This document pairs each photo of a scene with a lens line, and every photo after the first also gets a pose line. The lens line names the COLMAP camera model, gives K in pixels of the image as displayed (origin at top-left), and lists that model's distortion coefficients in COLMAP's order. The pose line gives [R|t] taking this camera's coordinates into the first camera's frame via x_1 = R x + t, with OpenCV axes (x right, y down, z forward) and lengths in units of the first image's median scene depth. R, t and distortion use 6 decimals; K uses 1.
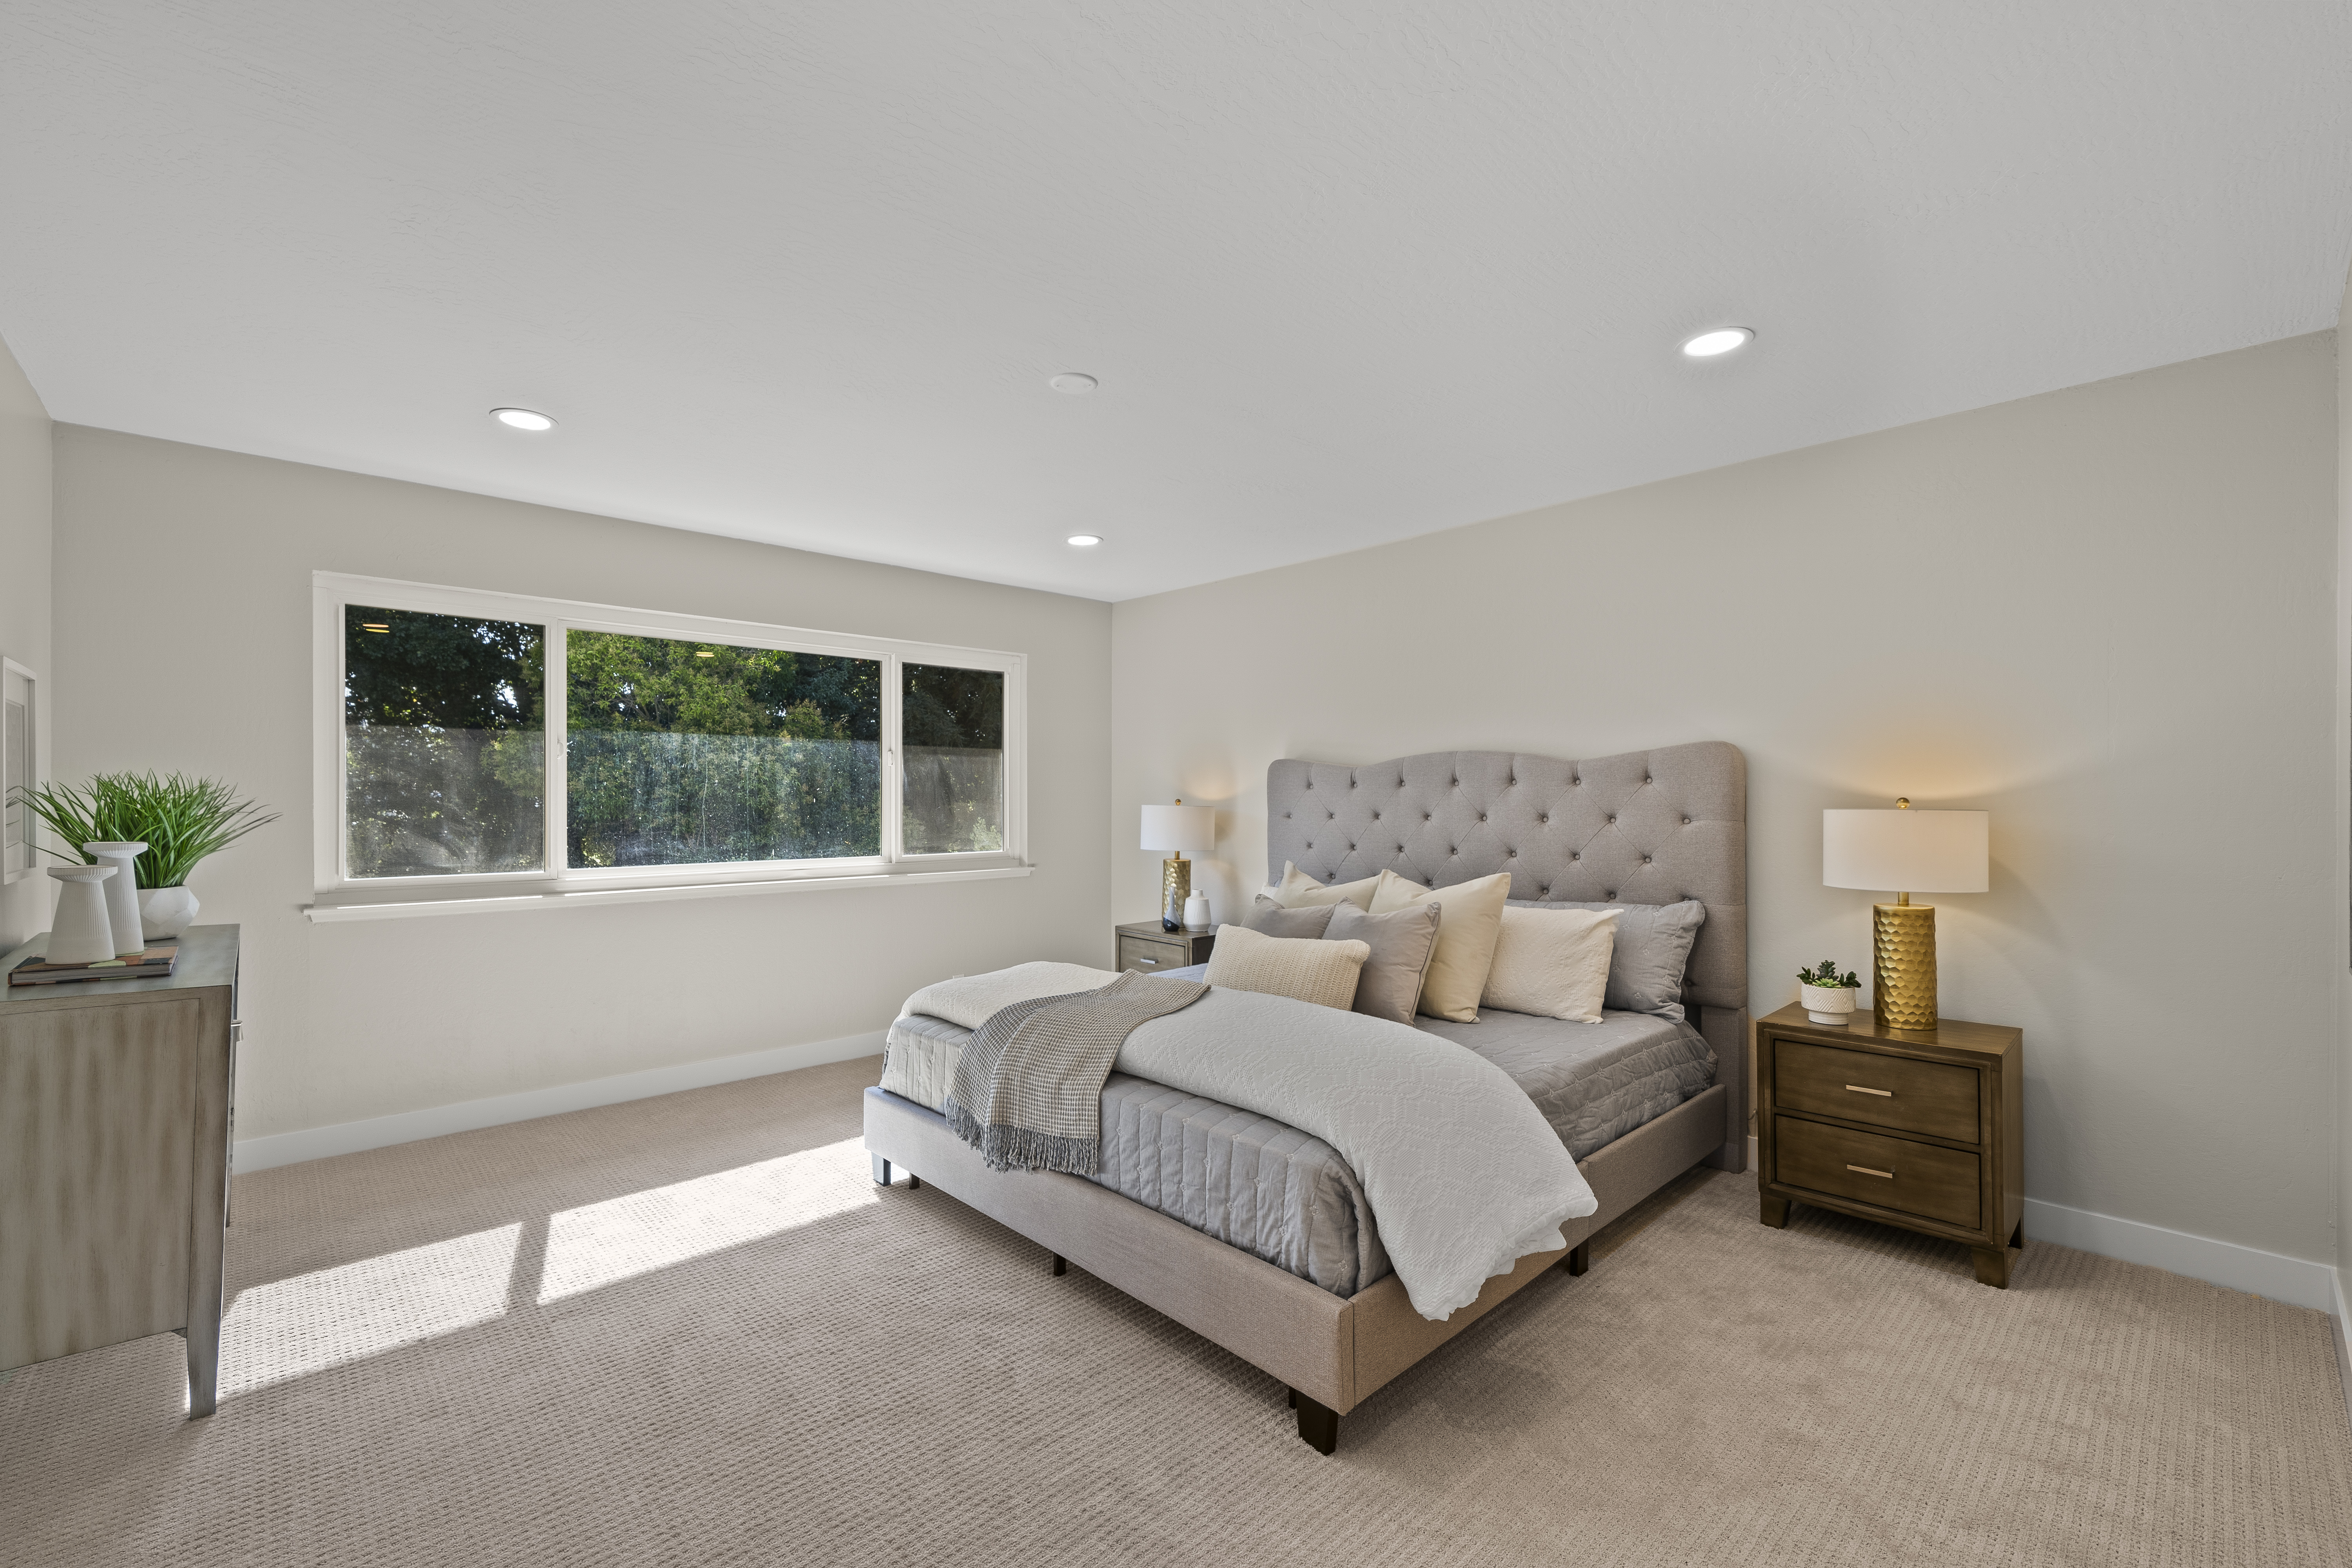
lens RADIAL K [[943.6, 0, 1170.9], [0, 943.6, 802.5], [0, 0, 1]] dist [0.003174, 0.000163]
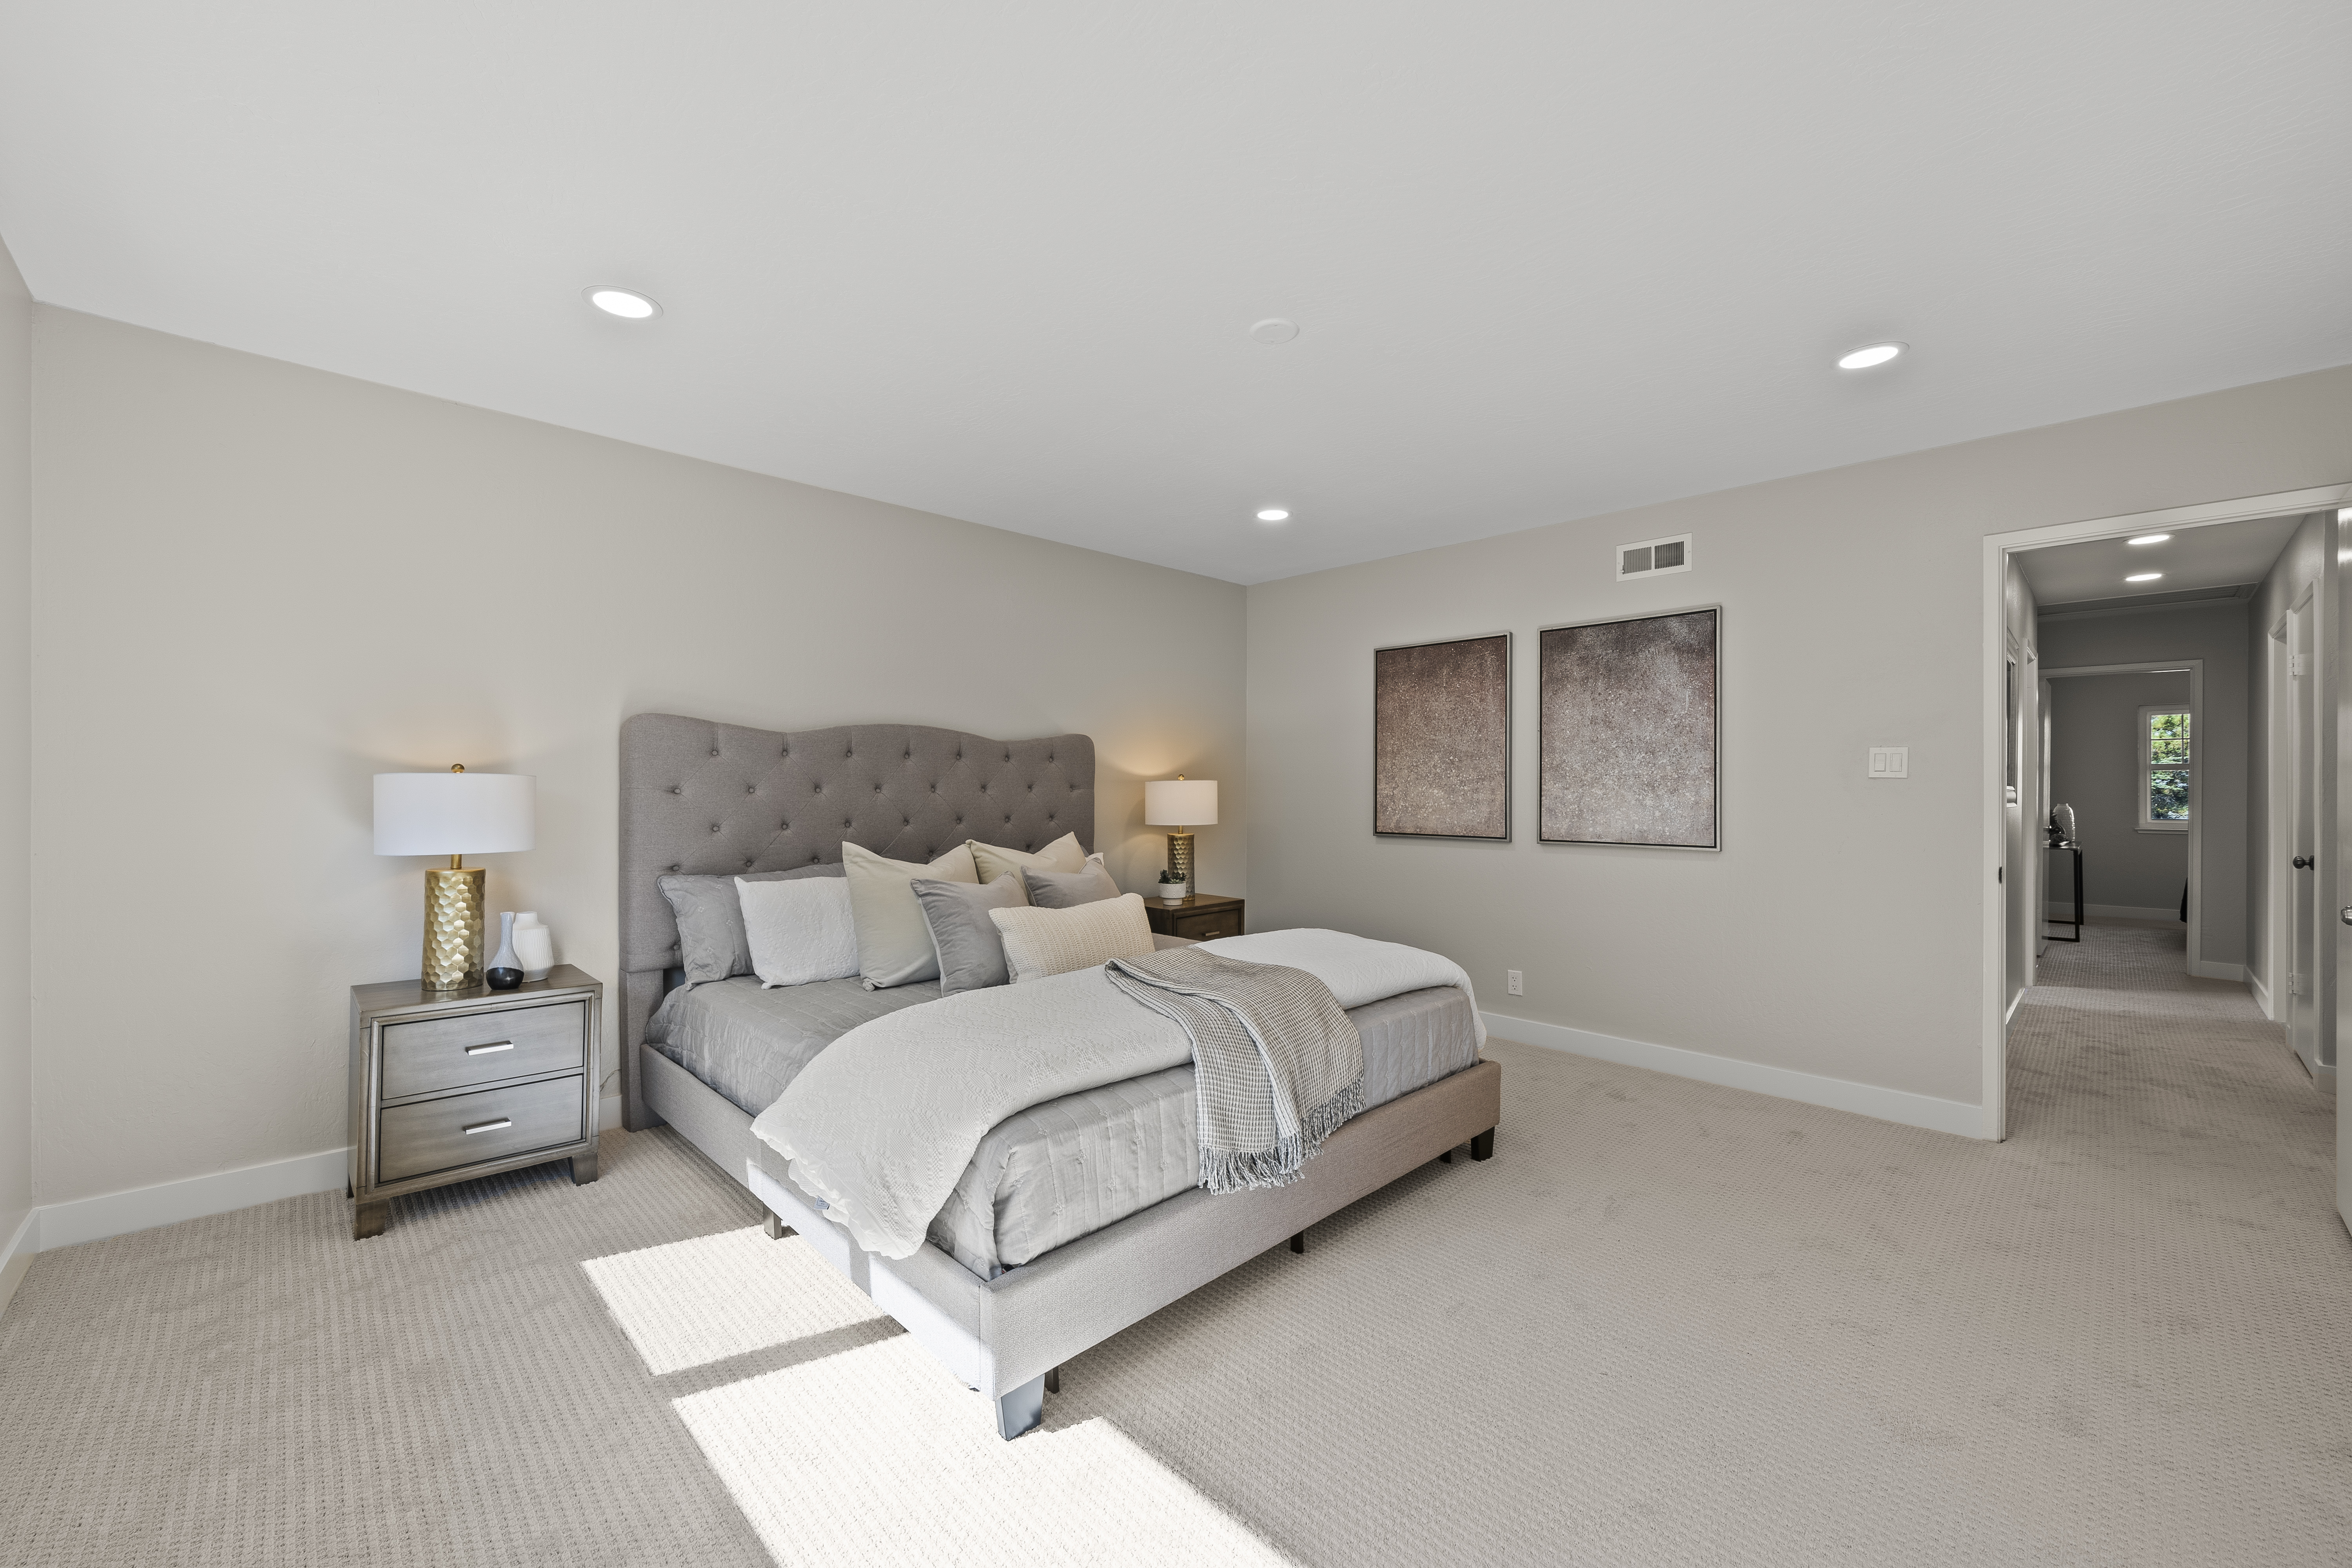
lens RADIAL K [[942.7, 0, 1103.6], [0, 942.7, 781.7], [0, 0, 1]] dist [0.051655, 0.000025]
pose [[0.042767, -0.004991, 0.999073, -0.803028], [-0.007338, 0.999959, 0.005309, 0.000788], [-0.999058, -0.007558, 0.042729, 0.823610]]
